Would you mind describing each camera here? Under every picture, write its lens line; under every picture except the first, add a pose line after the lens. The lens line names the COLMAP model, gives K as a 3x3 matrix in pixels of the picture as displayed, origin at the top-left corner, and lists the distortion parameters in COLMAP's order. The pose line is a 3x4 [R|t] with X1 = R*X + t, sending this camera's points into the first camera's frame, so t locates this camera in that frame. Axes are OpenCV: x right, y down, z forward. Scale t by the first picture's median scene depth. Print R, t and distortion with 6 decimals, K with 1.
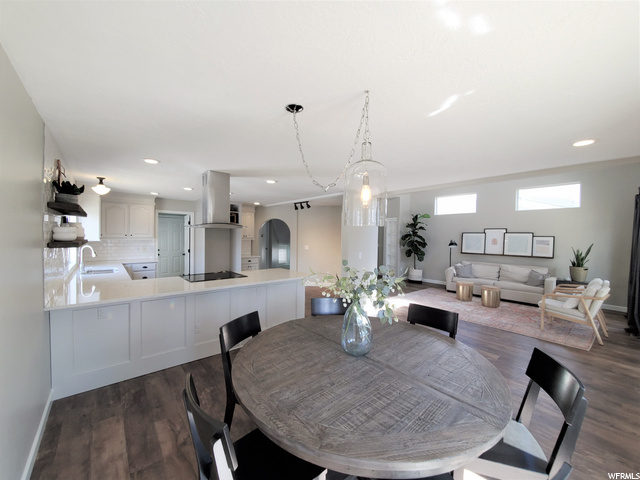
lens RADIAL K [[259.4, 0, 315.5], [0, 259.4, 240.8], [0, 0, 1]] dist [0.000354, -0.000028]
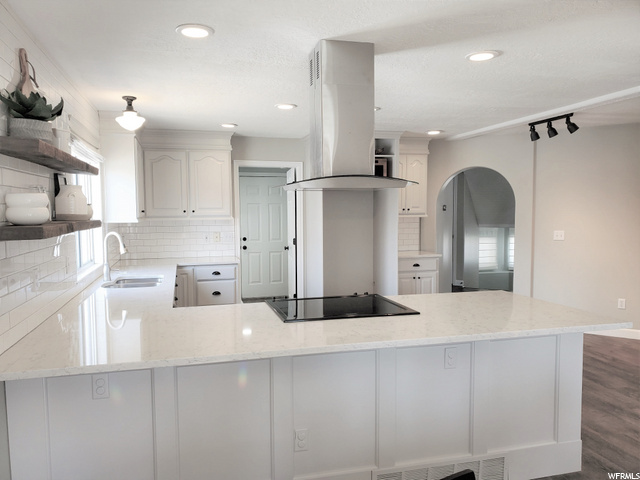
lens RADIAL K [[493.1, 0, 320.0], [0, 493.1, 240.0], [0, 0, 1]] dist [0.002434, 0.000580]
pose [[0.911137, 0.007498, -0.412036, -0.068685], [0.009902, 0.999147, 0.040079, -0.000825], [0.411985, -0.040598, 0.910286, 0.197677]]
